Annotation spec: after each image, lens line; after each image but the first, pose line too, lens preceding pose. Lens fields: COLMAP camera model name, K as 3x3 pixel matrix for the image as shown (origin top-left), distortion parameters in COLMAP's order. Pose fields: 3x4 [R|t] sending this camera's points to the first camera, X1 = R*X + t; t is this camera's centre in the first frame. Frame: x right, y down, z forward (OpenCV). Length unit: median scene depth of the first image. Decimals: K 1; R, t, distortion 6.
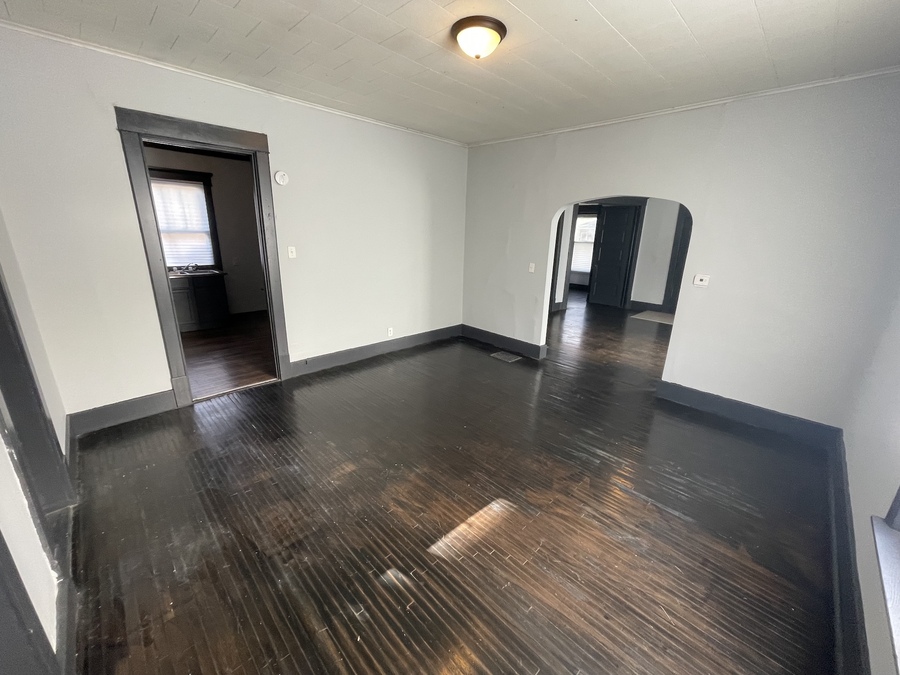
lens RADIAL K [[364.0, 0, 450.4], [0, 364.0, 336.2], [0, 0, 1]] dist [0.000251, -0.000082]
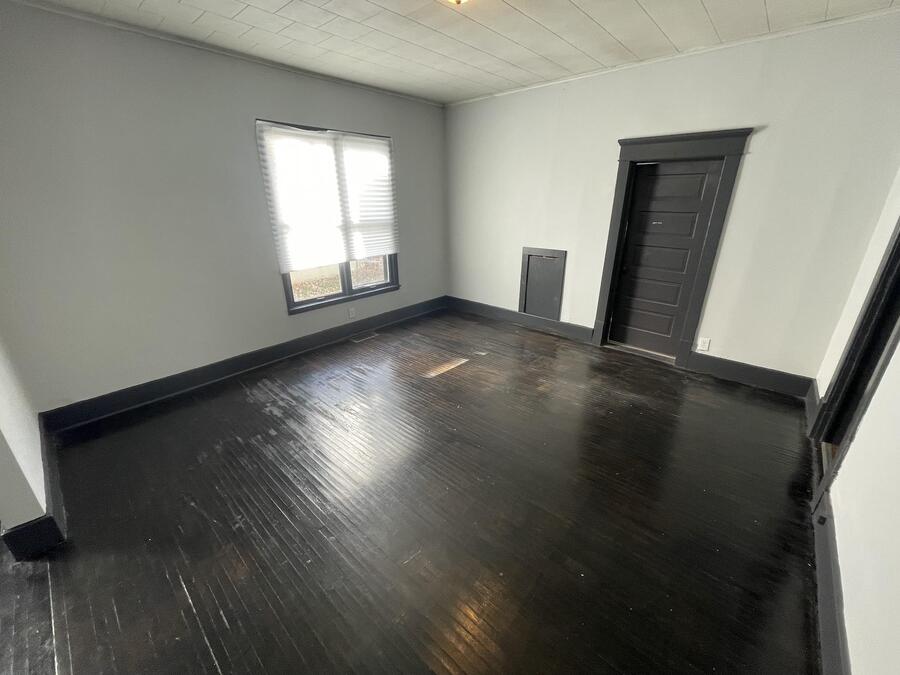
lens RADIAL K [[364.0, 0, 449.7], [0, 364.0, 338.5], [0, 0, 1]] dist [0.000251, -0.000082]
pose [[-0.998292, 0.000453, -0.058417, 0.154541], [-0.035400, 0.790780, 0.611076, -0.685797], [0.046472, 0.612100, -0.789413, 2.329969]]
